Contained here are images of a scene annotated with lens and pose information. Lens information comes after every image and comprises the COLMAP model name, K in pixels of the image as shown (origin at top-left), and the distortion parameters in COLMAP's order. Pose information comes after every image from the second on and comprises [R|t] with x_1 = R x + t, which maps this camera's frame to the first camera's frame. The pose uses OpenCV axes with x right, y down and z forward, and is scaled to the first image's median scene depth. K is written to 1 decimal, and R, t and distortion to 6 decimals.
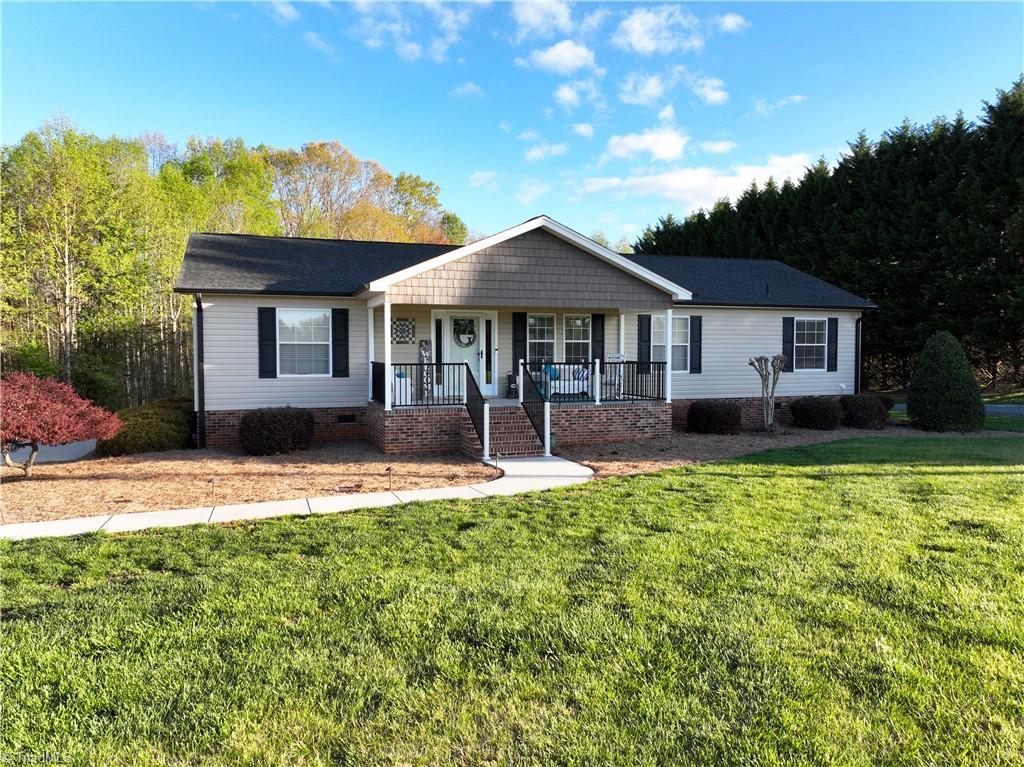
lens RADIAL K [[722.5, 0, 514.2], [0, 722.5, 377.3], [0, 0, 1]] dist [-0.003722, 0.016380]
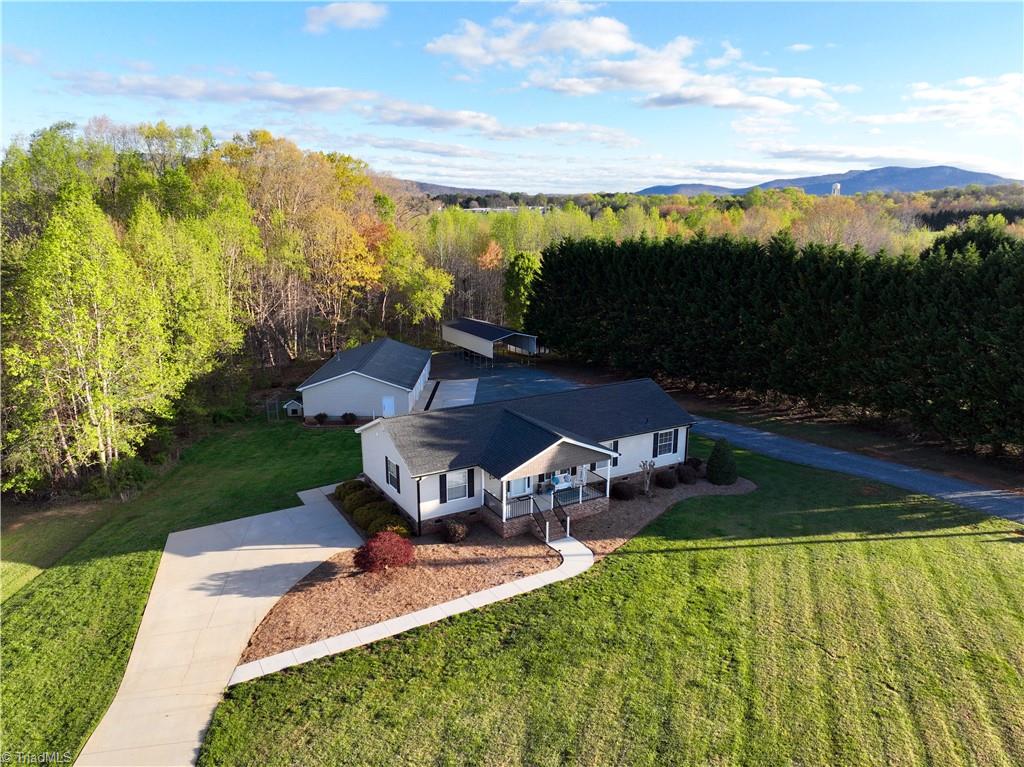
lens RADIAL K [[722.5, 0, 513.9], [0, 722.5, 364.6], [0, 0, 1]] dist [-0.003722, 0.016380]
pose [[0.982931, -0.035321, 0.180554, -0.469534], [0.002852, 0.984205, 0.177007, -0.760712], [-0.183954, -0.173471, 0.967507, -1.084454]]
